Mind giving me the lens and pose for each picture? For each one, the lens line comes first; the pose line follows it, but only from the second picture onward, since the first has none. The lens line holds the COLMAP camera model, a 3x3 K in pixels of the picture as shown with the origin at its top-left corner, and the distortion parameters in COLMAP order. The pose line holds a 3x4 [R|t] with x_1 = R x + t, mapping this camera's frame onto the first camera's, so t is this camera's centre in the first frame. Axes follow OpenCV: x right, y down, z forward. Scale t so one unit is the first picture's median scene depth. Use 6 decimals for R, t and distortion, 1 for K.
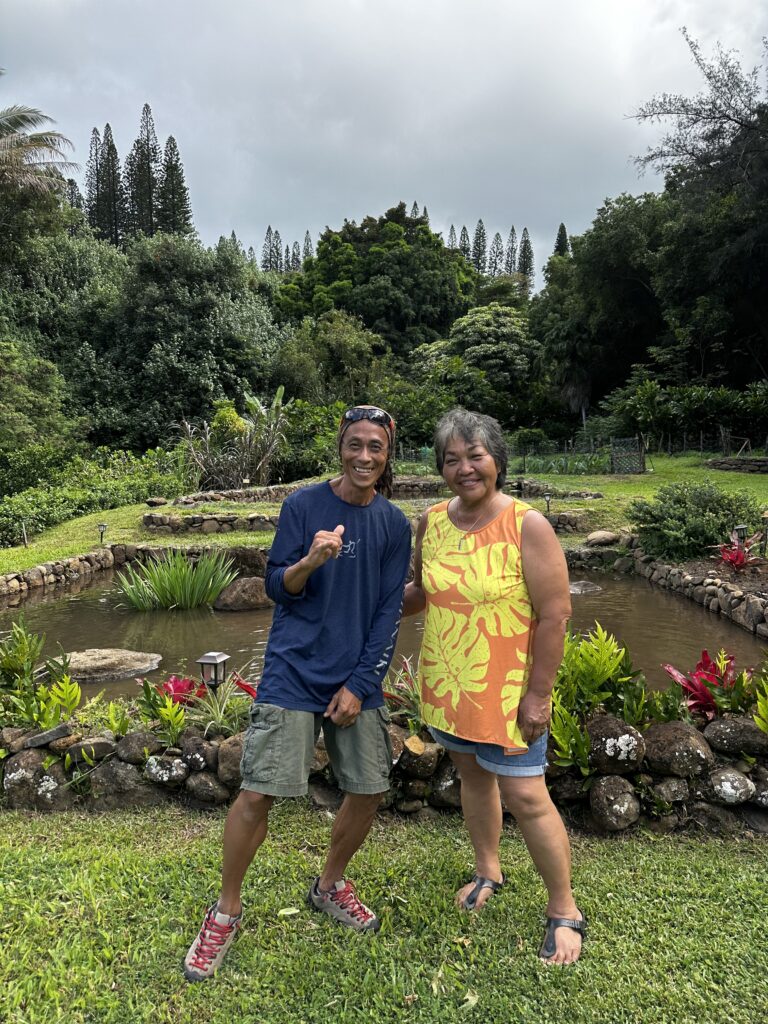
lens RADIAL K [[713.2, 0, 377.4], [0, 713.2, 531.0], [0, 0, 1]] dist [0.115975, -0.117681]
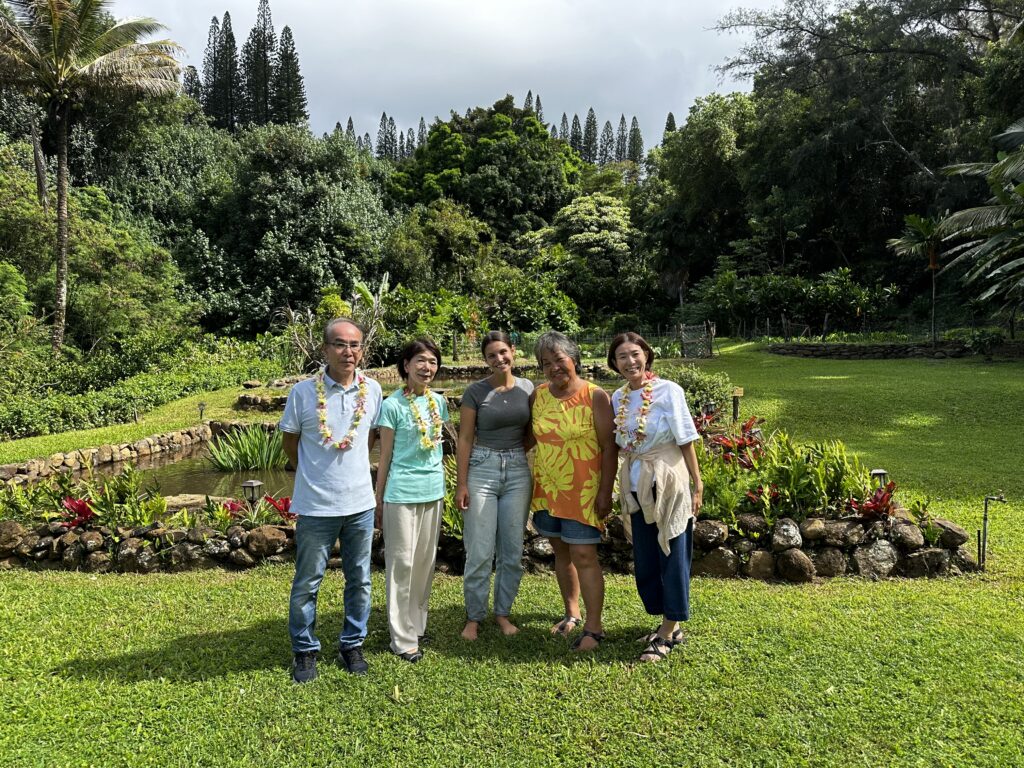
lens RADIAL K [[708.8, 0, 516.3], [0, 708.8, 402.4], [0, 0, 1]] dist [0.105427, -0.137566]
pose [[0.999516, -0.003142, 0.030948, 0.014819], [0.003572, 0.999898, -0.013863, 0.001044], [-0.030902, 0.013966, 0.999425, -0.029076]]
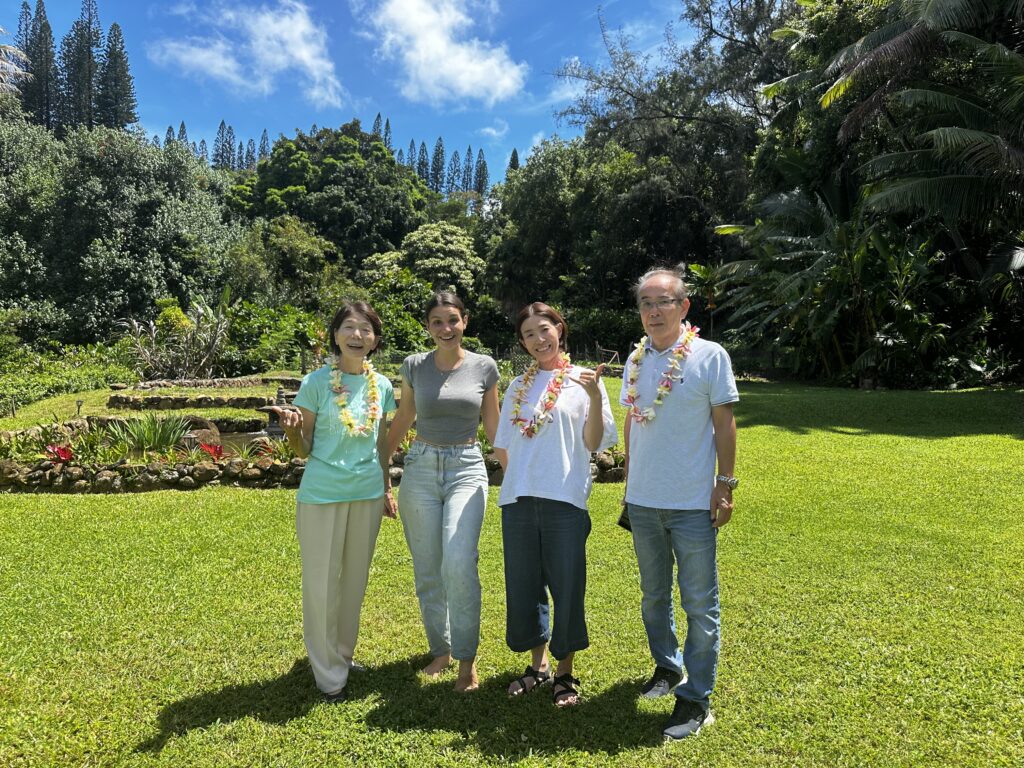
lens RADIAL K [[708.8, 0, 516.3], [0, 708.8, 402.4], [0, 0, 1]] dist [0.105427, -0.137566]
pose [[0.969618, 0.011236, 0.244366, 0.010653], [-0.000074, 0.998958, -0.045638, 0.008384], [-0.244625, 0.044233, 0.968608, -0.072151]]
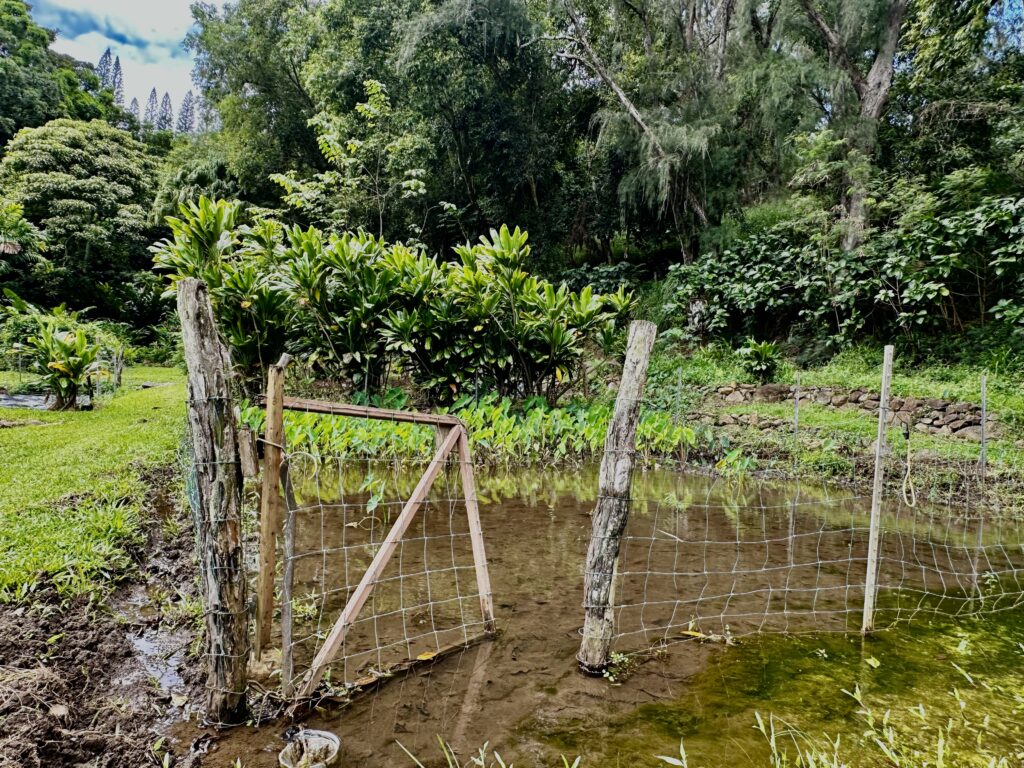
lens RADIAL K [[773.7, 0, 512.0], [0, 773.7, 384.0], [0, 0, 1]] dist [0.000611, 0.000168]
pose [[0.860711, 0.066435, 0.504740, 0.170941], [-0.018657, 0.994899, -0.099135, -0.040332], [-0.508751, 0.075910, 0.857560, 0.324631]]
